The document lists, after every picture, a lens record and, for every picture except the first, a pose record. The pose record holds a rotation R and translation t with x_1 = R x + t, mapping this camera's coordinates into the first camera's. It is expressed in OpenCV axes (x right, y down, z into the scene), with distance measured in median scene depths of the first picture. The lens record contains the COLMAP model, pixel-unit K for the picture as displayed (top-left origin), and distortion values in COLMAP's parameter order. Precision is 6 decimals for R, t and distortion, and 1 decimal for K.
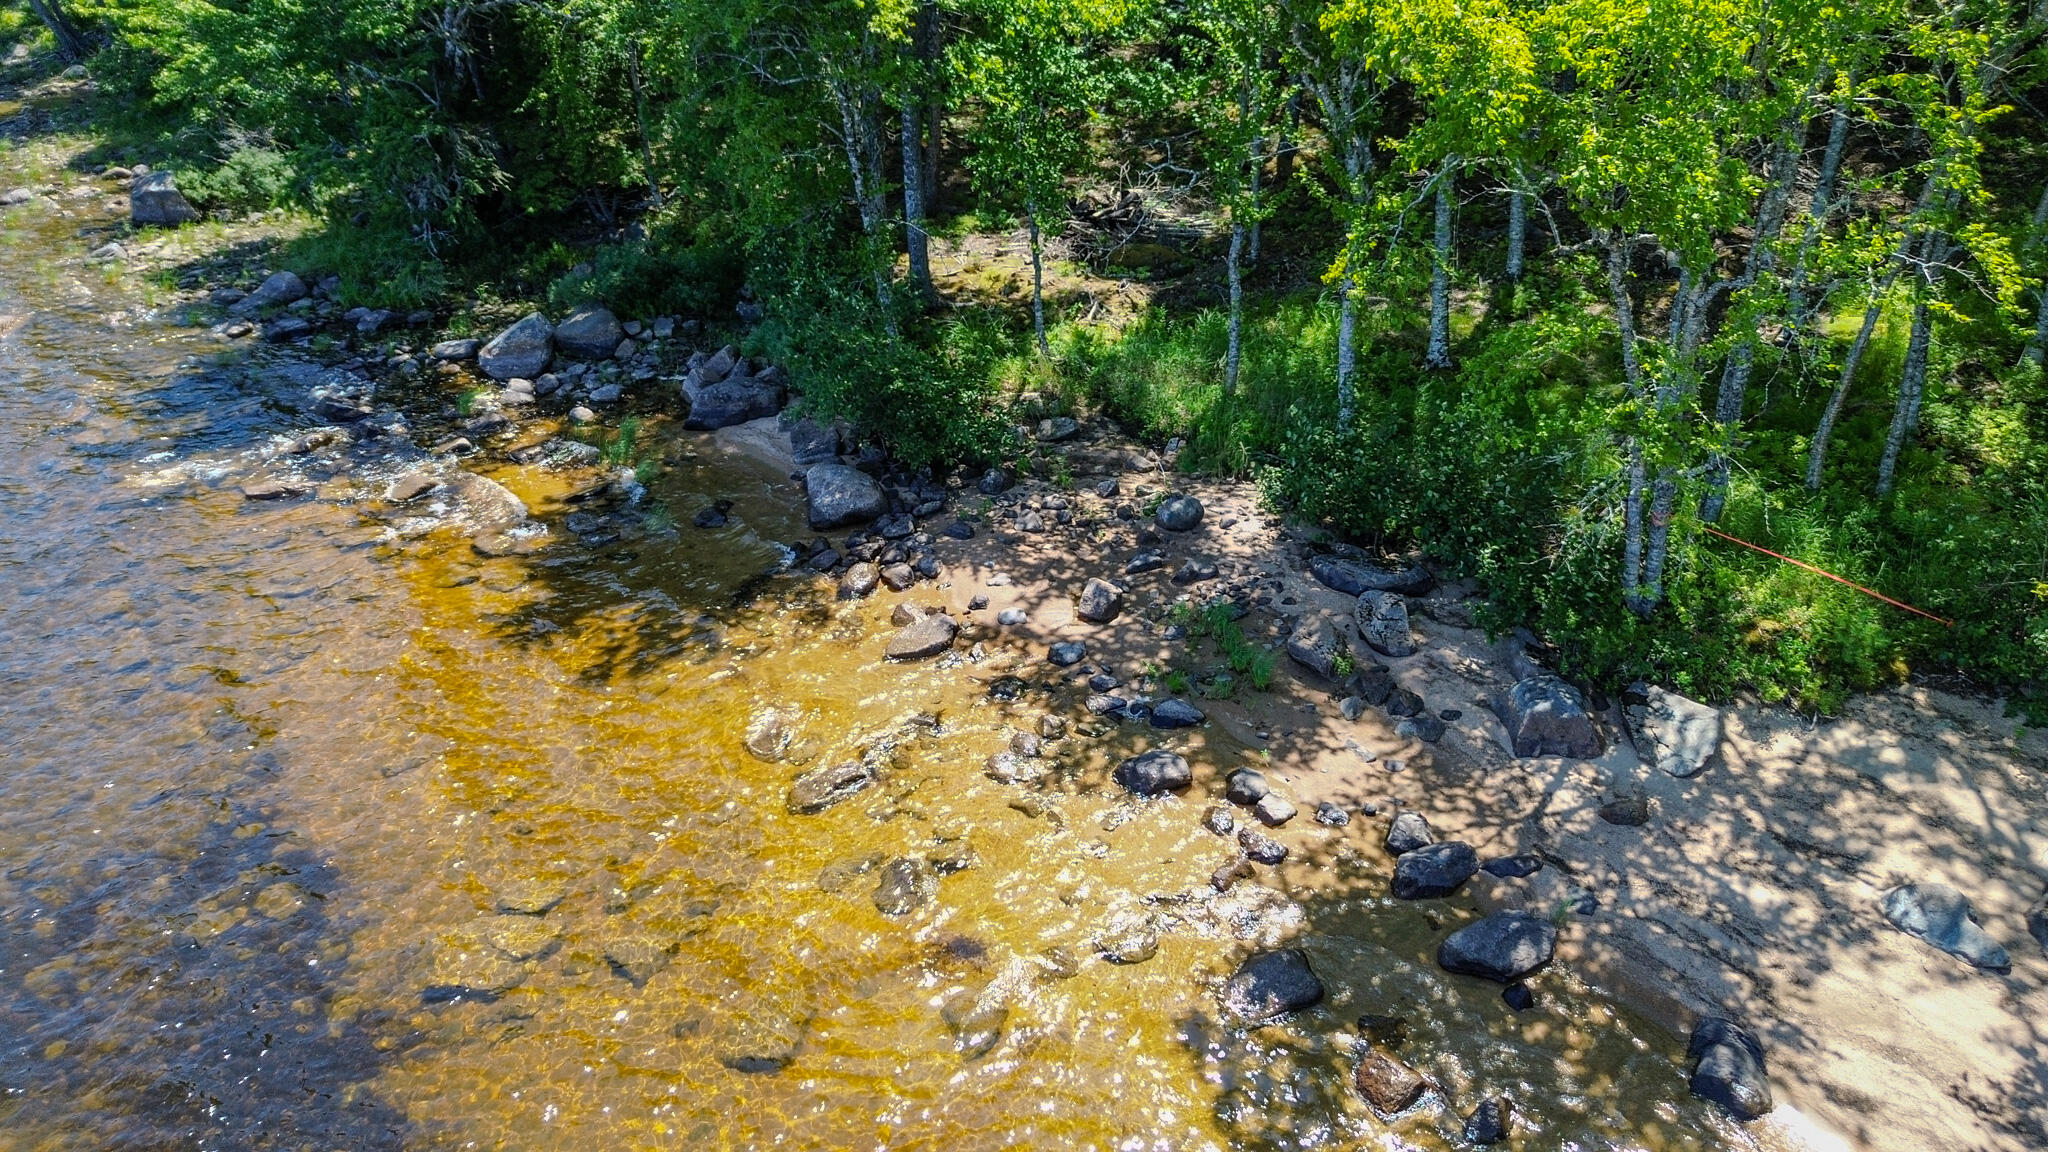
lens RADIAL K [[1452.5, 0, 1021.6], [0, 1452.5, 585.5], [0, 0, 1]] dist [0.067469, -0.068747]
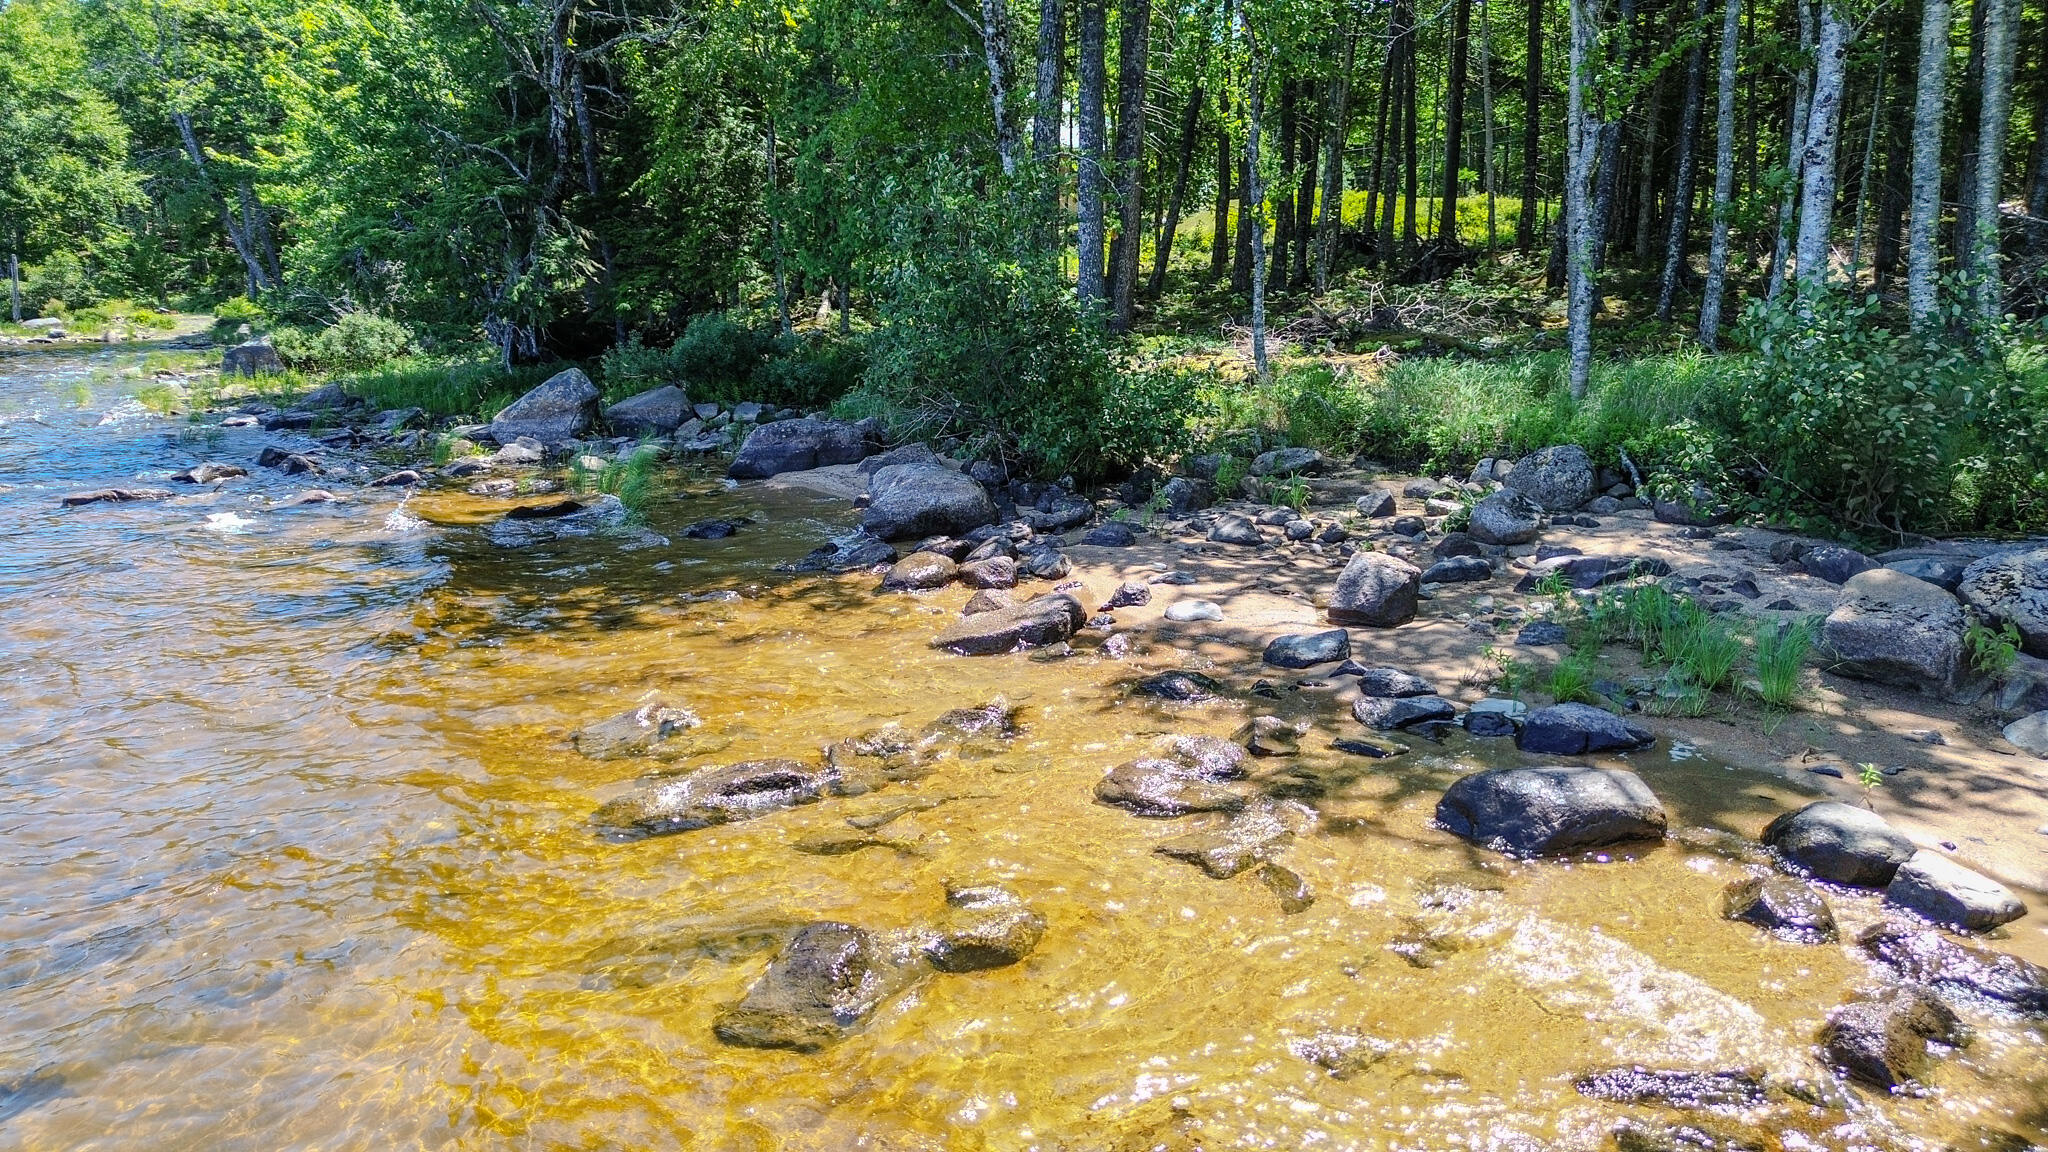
lens RADIAL K [[1452.5, 0, 1020.9], [0, 1452.5, 592.1], [0, 0, 1]] dist [0.067469, -0.068747]
pose [[0.988627, 0.030590, -0.147246, 0.010295], [-0.070814, 0.958450, -0.276333, 0.193539], [0.132675, 0.283617, 0.949715, 0.606404]]
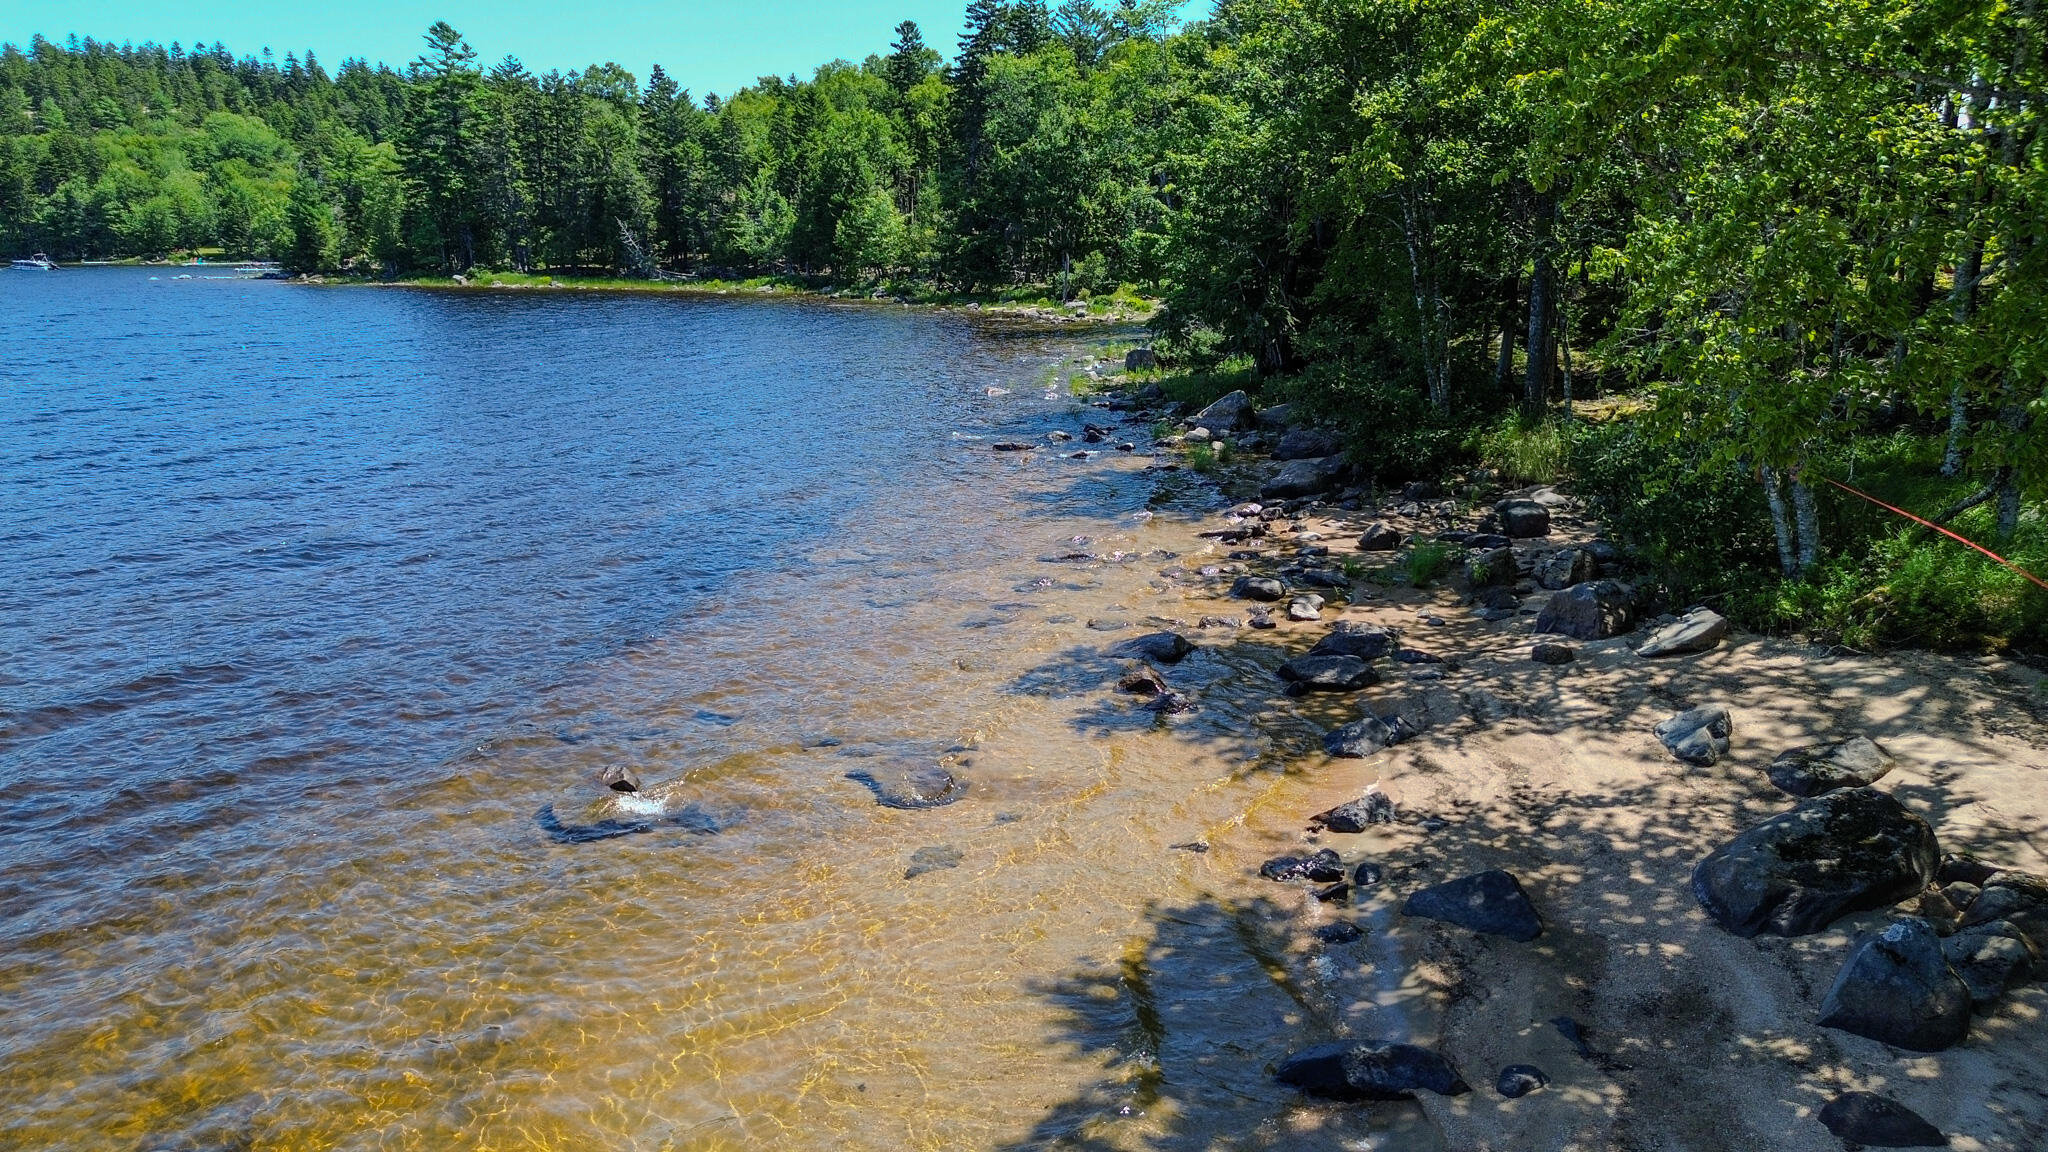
lens RADIAL K [[1452.5, 0, 1029.5], [0, 1452.5, 585.6], [0, 0, 1]] dist [0.067469, -0.068747]
pose [[0.701524, 0.168735, -0.692381, 0.832544], [-0.337782, 0.934225, -0.114570, 0.339961], [0.627508, 0.314248, 0.712378, -0.024752]]
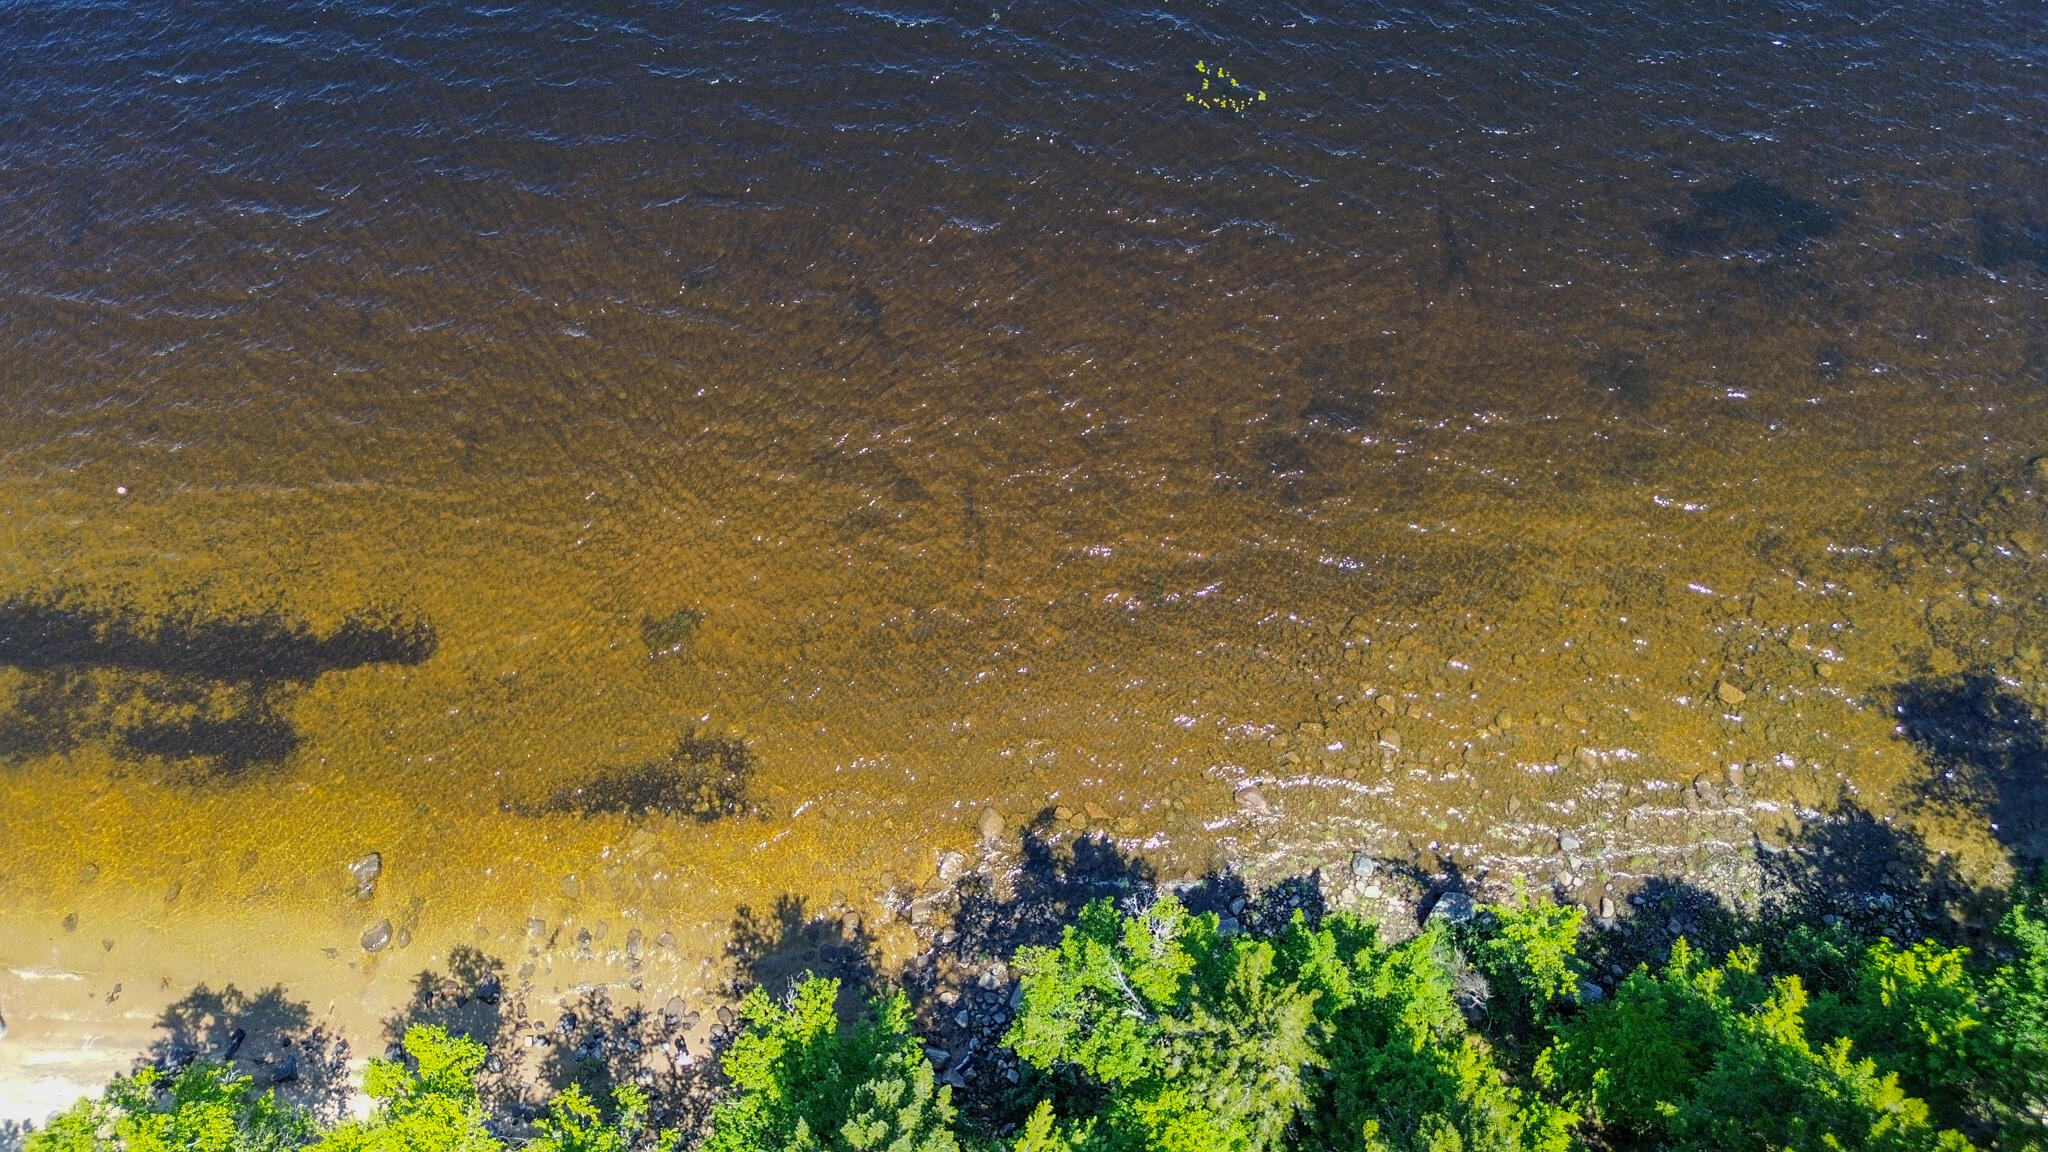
lens RADIAL K [[1452.5, 0, 1023.4], [0, 1452.5, 566.5], [0, 0, 1]] dist [0.067469, -0.068747]
pose [[-0.599213, 0.748532, -0.283978, -0.367414], [-0.370942, 0.054755, 0.927040, -3.477588], [0.709468, 0.660834, 0.244852, 0.227863]]
